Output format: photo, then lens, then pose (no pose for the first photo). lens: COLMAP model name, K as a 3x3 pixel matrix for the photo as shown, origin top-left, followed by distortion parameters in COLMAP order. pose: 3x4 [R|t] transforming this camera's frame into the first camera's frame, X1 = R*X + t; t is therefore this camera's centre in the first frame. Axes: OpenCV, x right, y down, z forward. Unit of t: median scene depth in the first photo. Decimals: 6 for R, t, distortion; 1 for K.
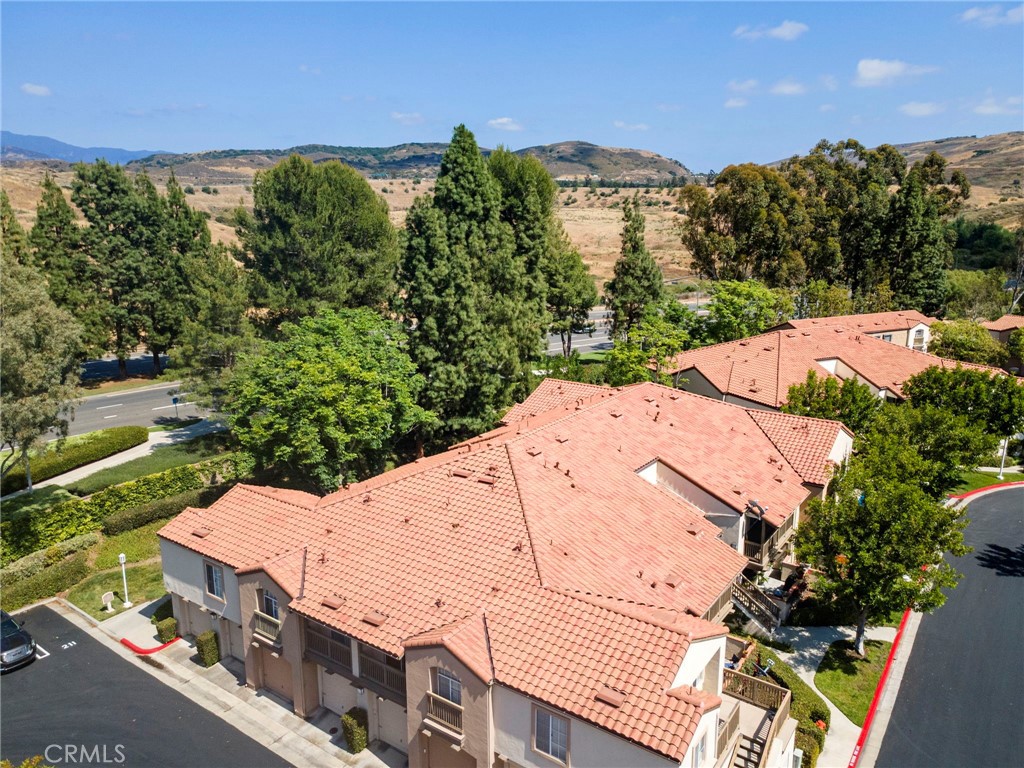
lens RADIAL K [[745.3, 0, 517.6], [0, 745.3, 385.7], [0, 0, 1]] dist [0.048160, 0.003443]
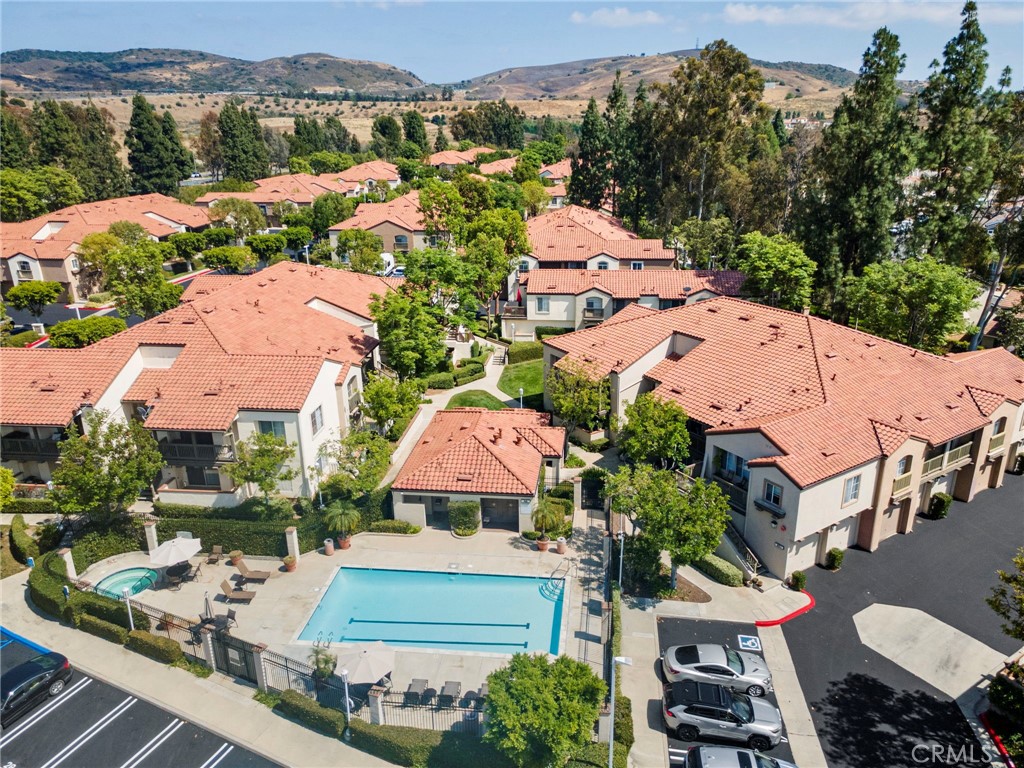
lens RADIAL K [[746.7, 0, 518.9], [0, 746.7, 382.3], [0, 0, 1]] dist [0.020255, 0.057947]
pose [[0.942039, -0.127711, 0.310246, -1.133172], [0.093163, 0.987925, 0.123791, 0.889496], [-0.322309, -0.087713, 0.942562, -3.997433]]
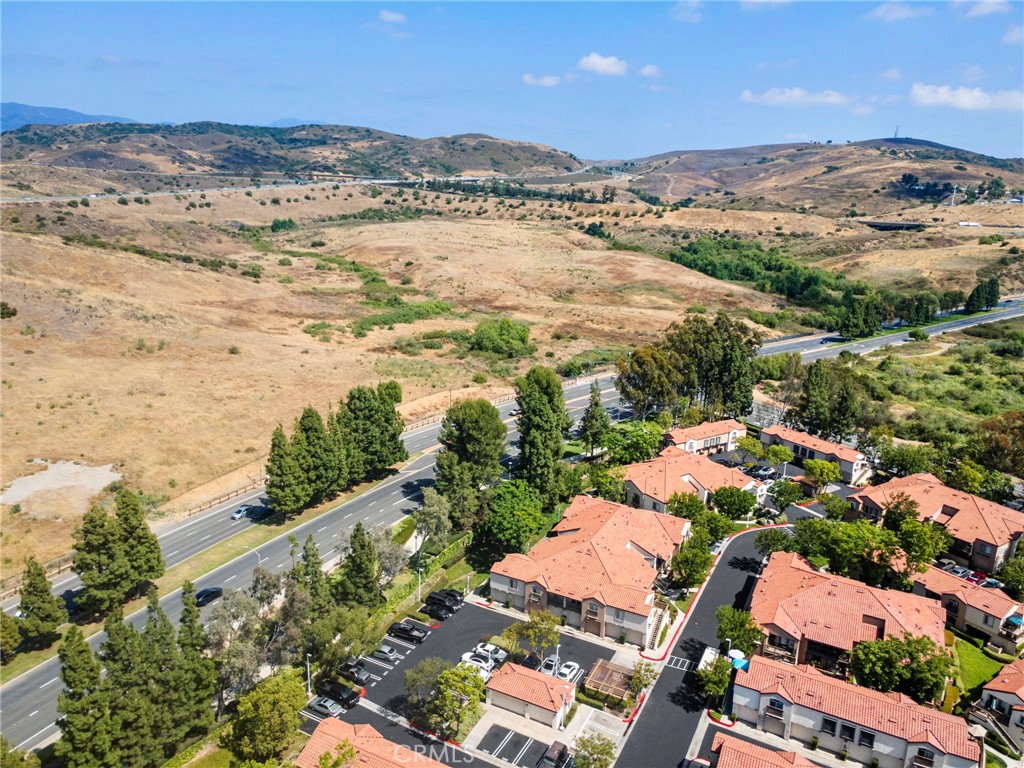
lens RADIAL K [[746.7, 0, 518.9], [0, 746.7, 382.3], [0, 0, 1]] dist [0.020255, 0.057947]
pose [[0.989580, -0.007986, 0.143764, -0.417705], [0.003245, 0.999444, 0.033183, -0.386973], [-0.143949, -0.032371, 0.989055, -1.176446]]
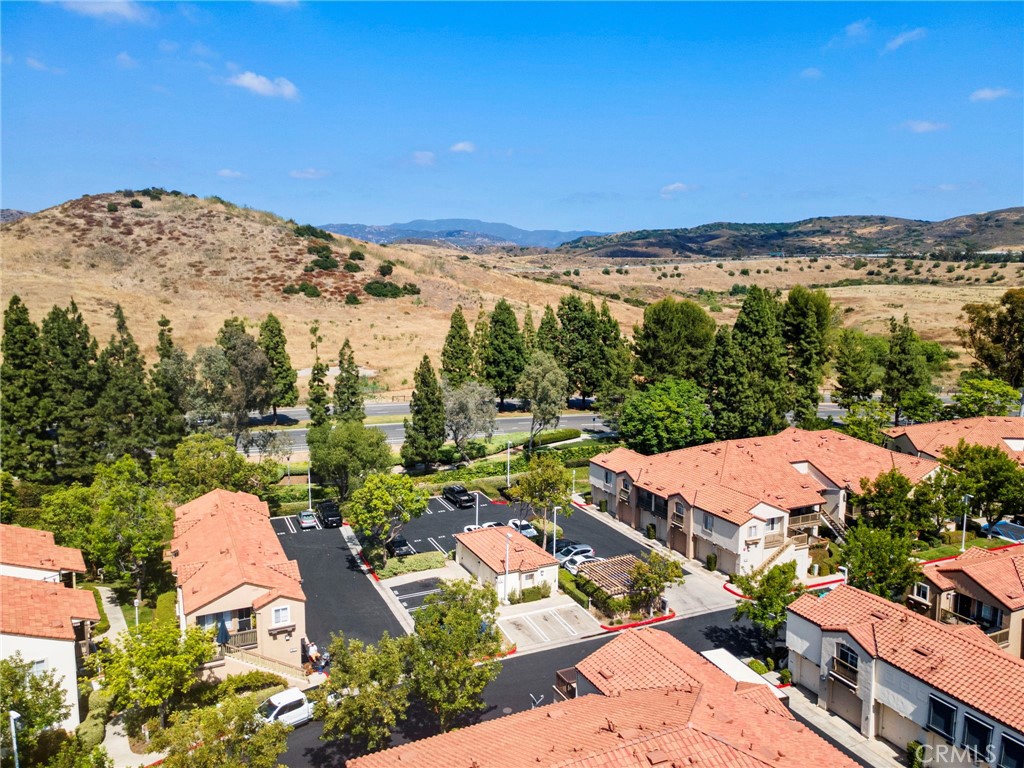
lens RADIAL K [[746.7, 0, 518.9], [0, 746.7, 382.3], [0, 0, 1]] dist [0.020255, 0.057947]
pose [[0.871797, 0.074296, -0.484200, 0.269220], [-0.120142, 0.990672, -0.064305, 0.062394], [0.474905, 0.114234, 0.872591, -0.698369]]
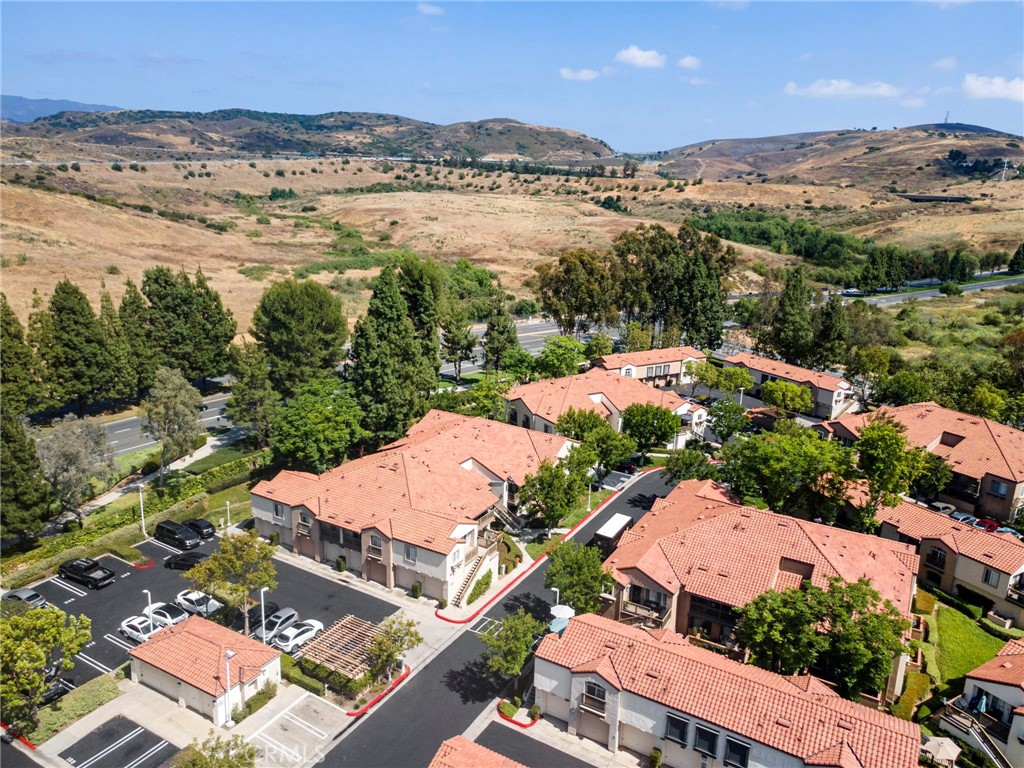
lens RADIAL K [[746.7, 0, 518.9], [0, 746.7, 382.3], [0, 0, 1]] dist [0.020255, 0.057947]
pose [[0.995424, 0.006069, 0.095368, 0.063159], [-0.009518, 0.999315, 0.035755, -0.117232], [-0.095086, -0.036499, 0.994800, -0.690871]]
